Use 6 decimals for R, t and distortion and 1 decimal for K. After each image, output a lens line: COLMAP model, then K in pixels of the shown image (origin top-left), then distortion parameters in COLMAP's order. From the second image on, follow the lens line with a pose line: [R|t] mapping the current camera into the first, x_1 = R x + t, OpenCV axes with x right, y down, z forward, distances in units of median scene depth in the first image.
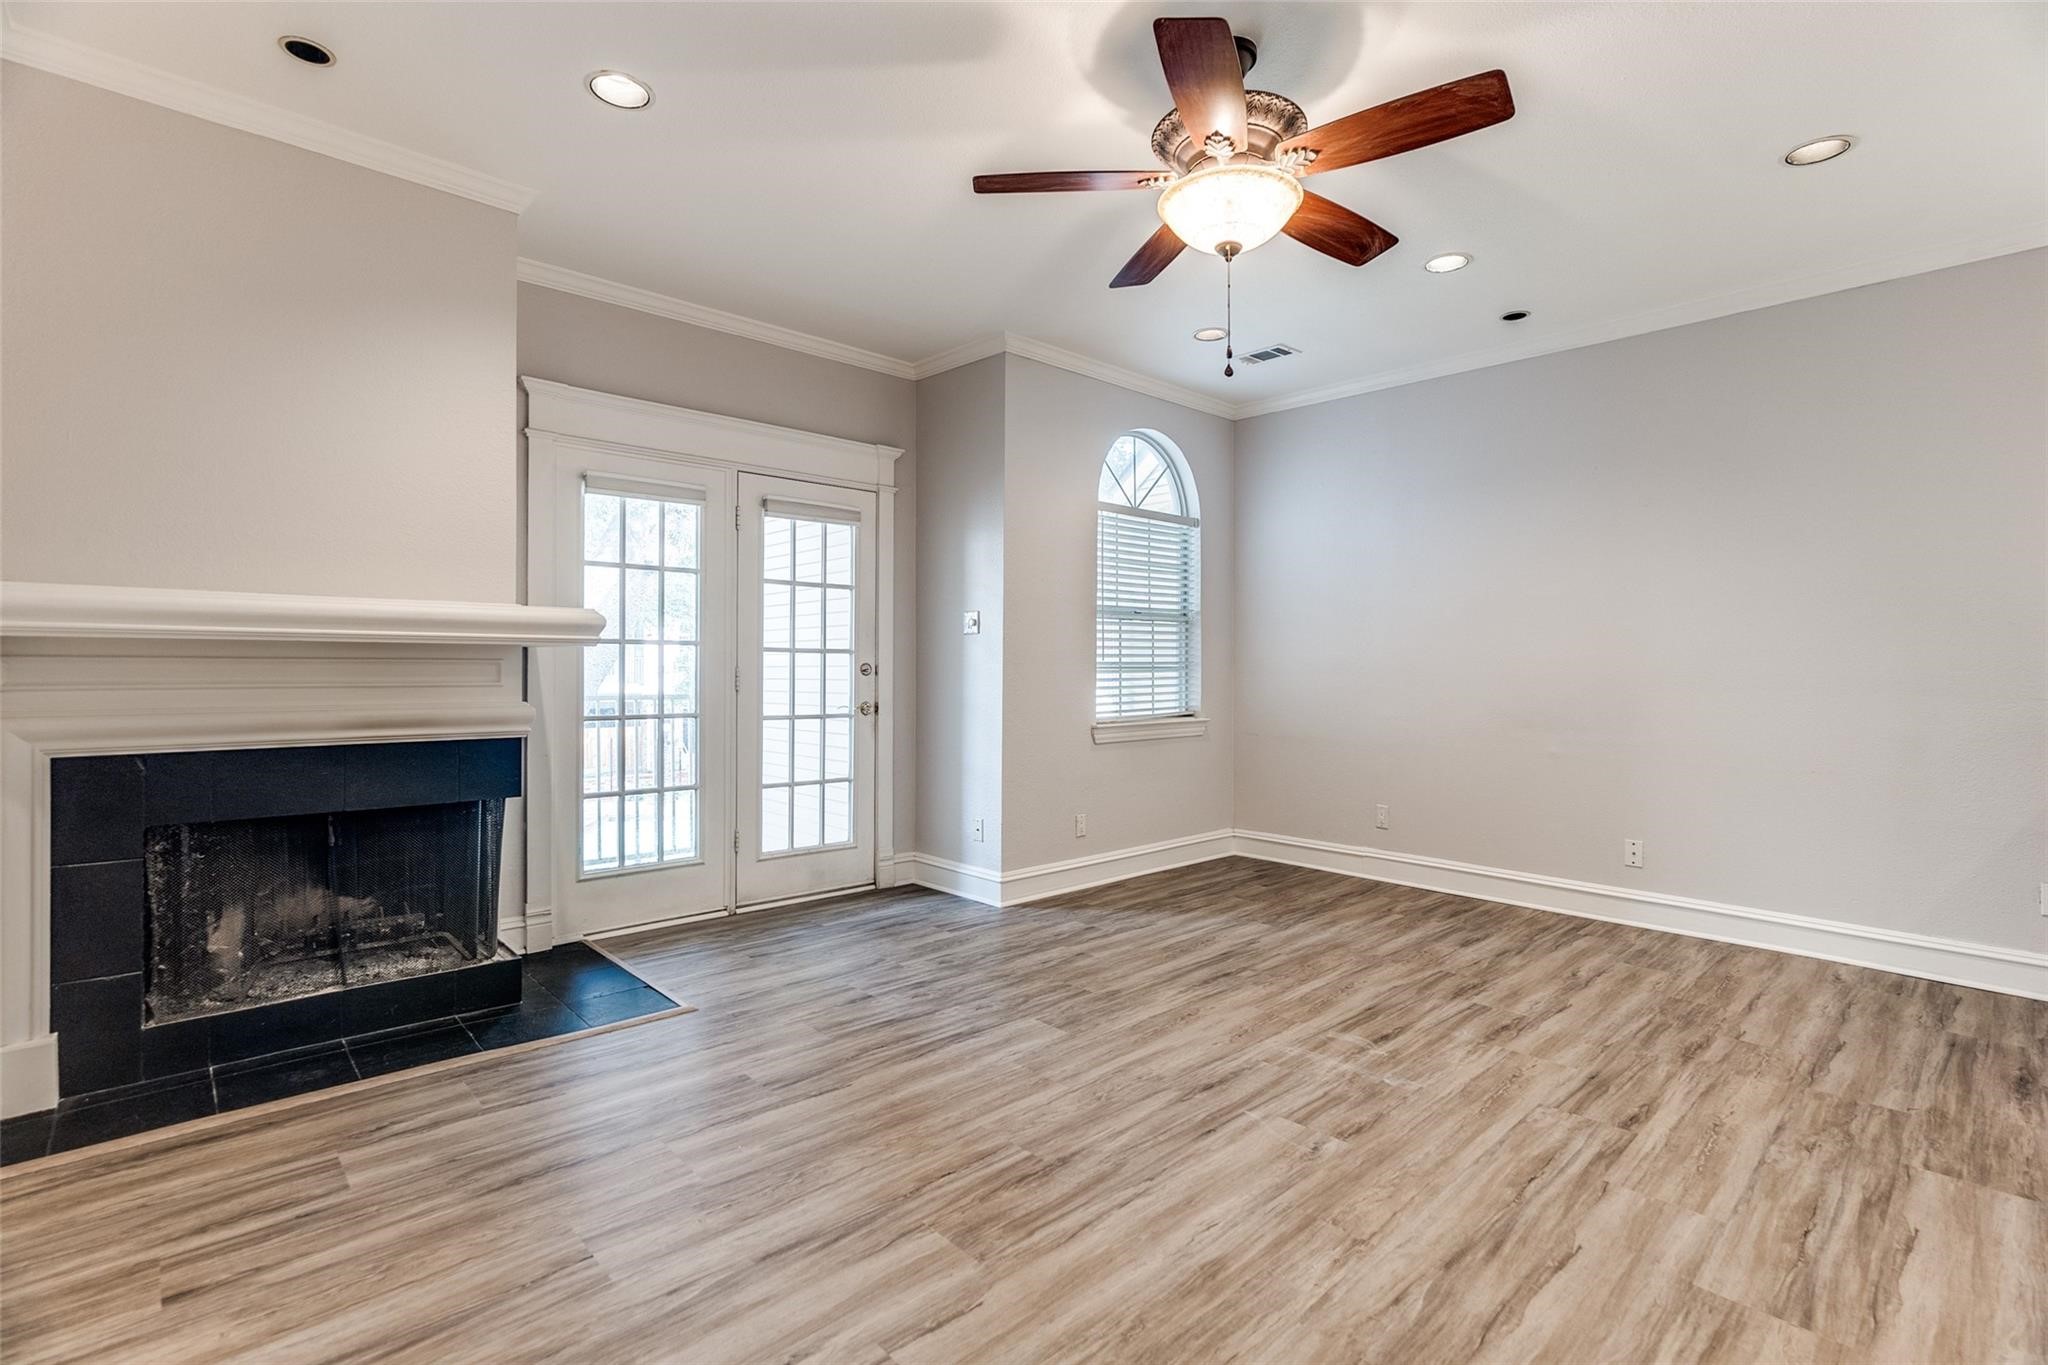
lens RADIAL K [[946.9, 0, 1024.0], [0, 946.9, 682.5], [0, 0, 1]] dist [-0.000436, -0.000049]
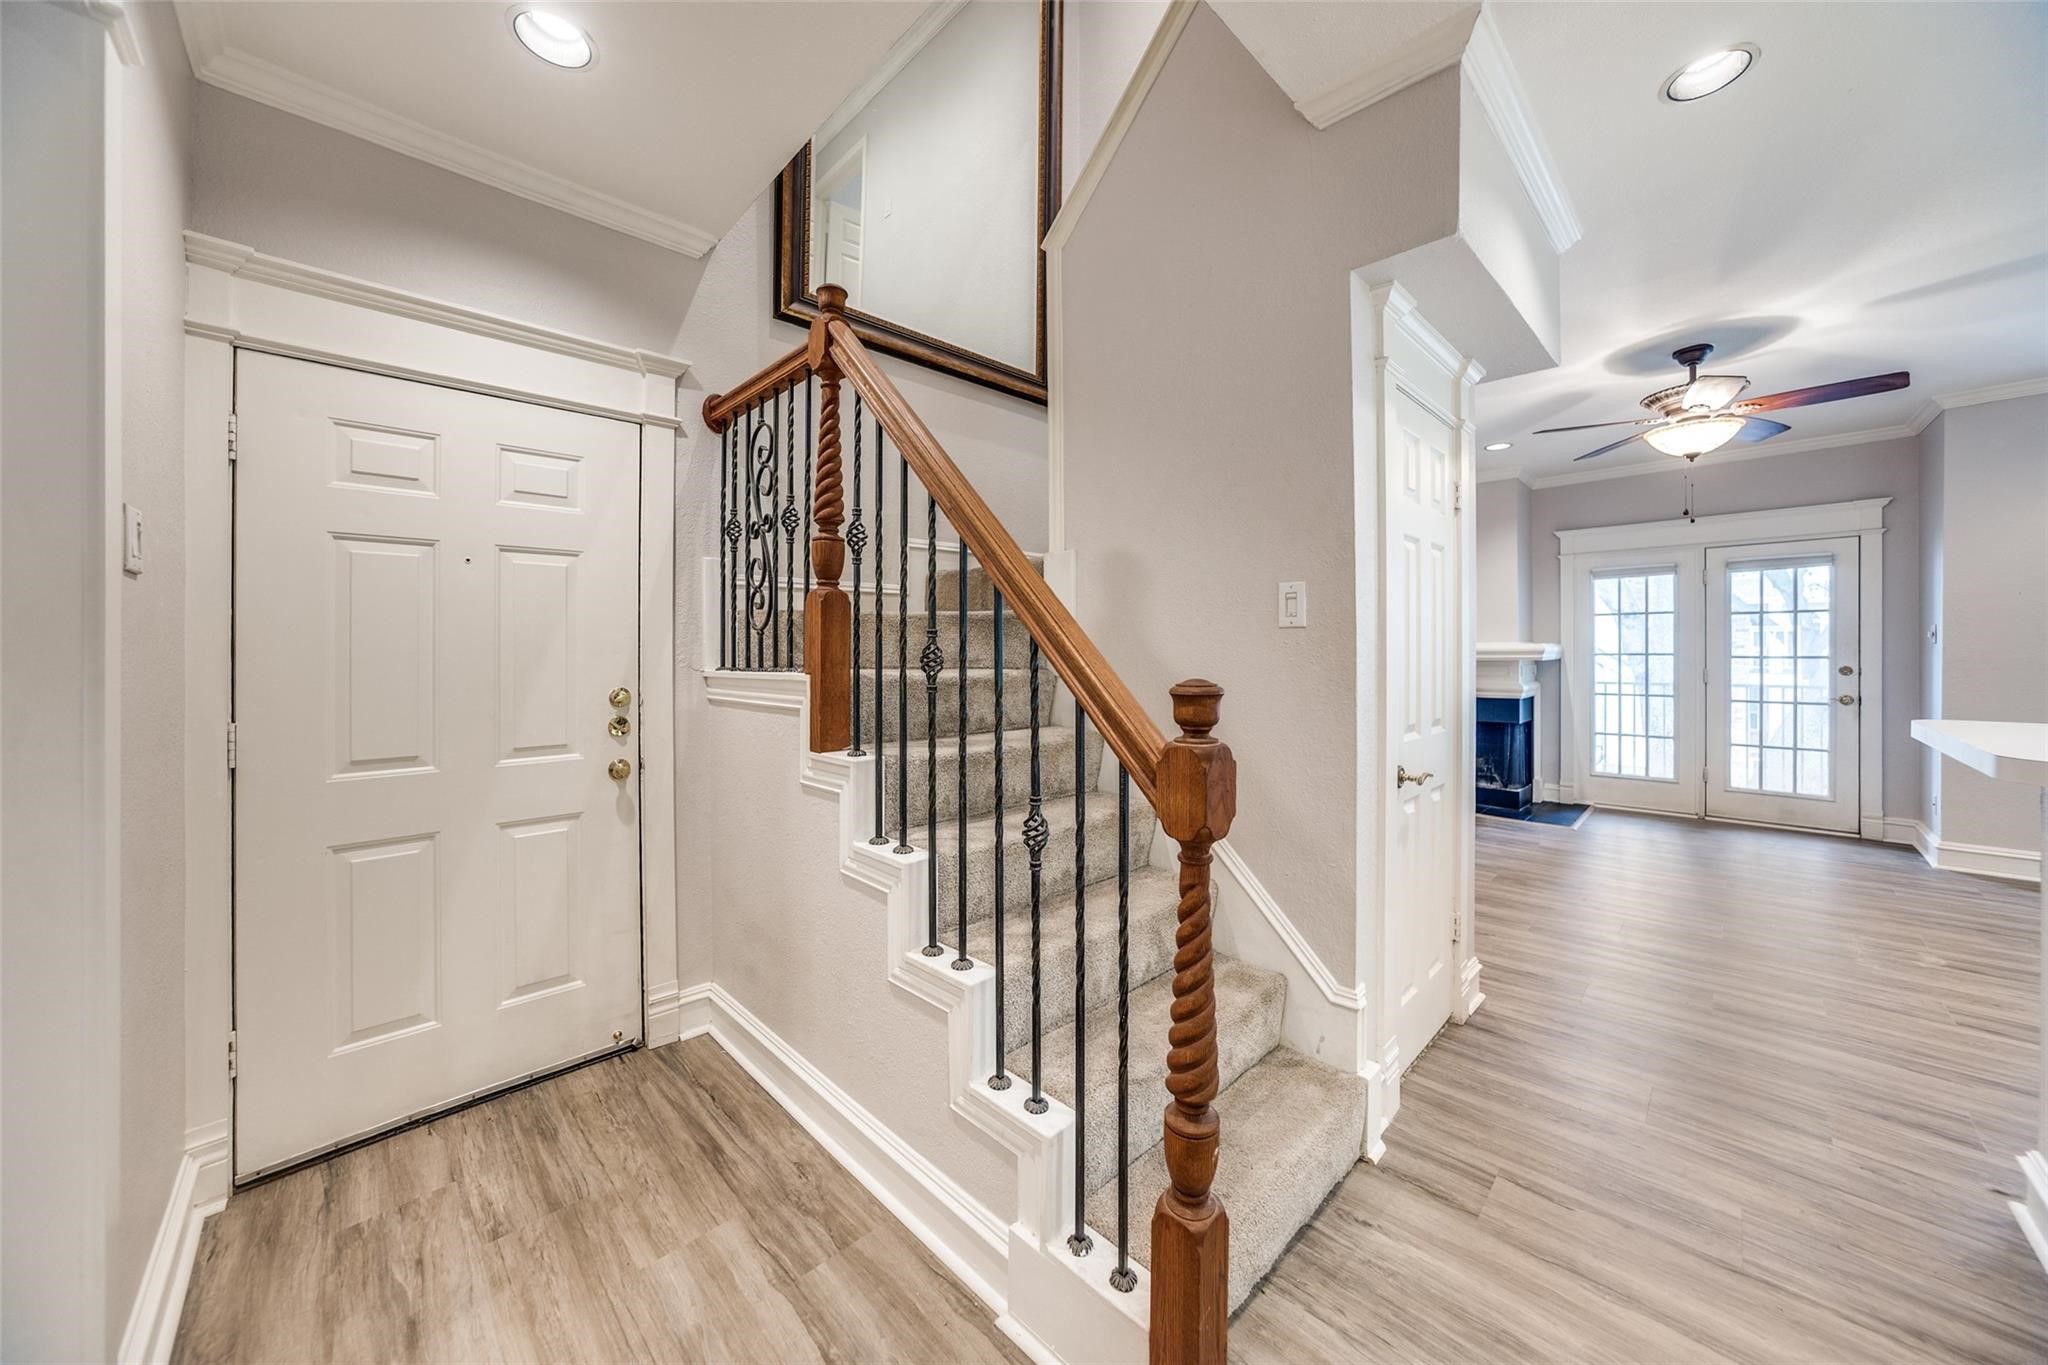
lens RADIAL K [[706.2, 0, 1028.1], [0, 706.2, 657.5], [0, 0, 1]] dist [-0.001709, -0.000112]
pose [[0.030229, -0.001366, -0.999542, 1.264768], [-0.008188, 0.999965, -0.001614, -0.034361], [0.999509, 0.008233, 0.030217, -0.294997]]
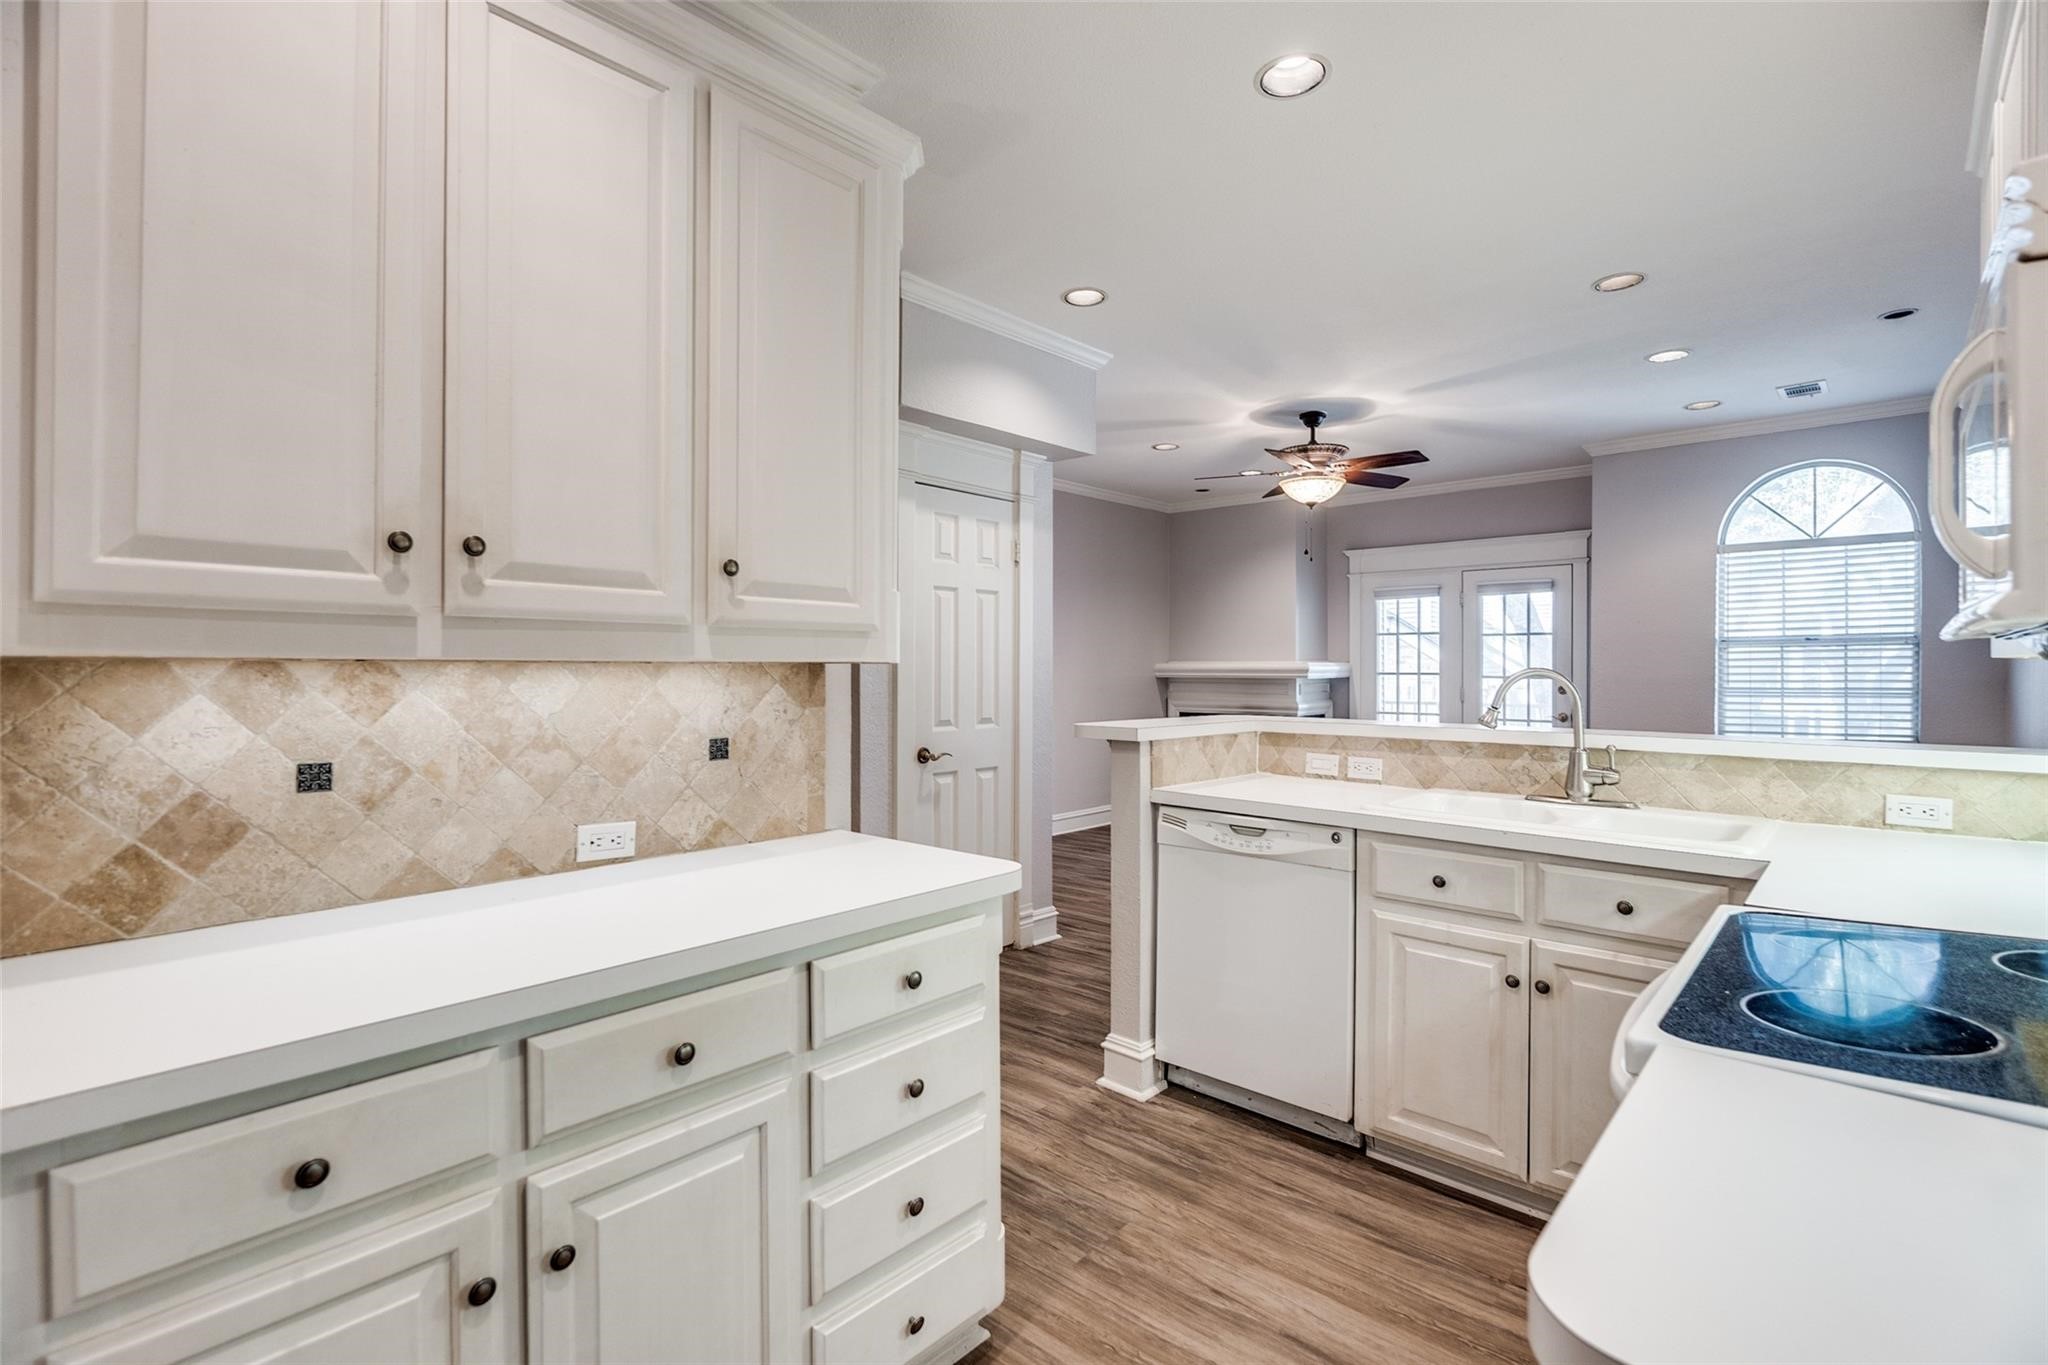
lens RADIAL K [[906.6, 0, 982.5], [0, 906.6, 709.9], [0, 0, 1]] dist [-0.001532, -0.000247]
pose [[0.039091, 0.039692, -0.998447, 1.858817], [-0.015558, 0.999114, 0.039109, -0.037833], [0.999115, 0.014005, 0.039674, 0.115603]]
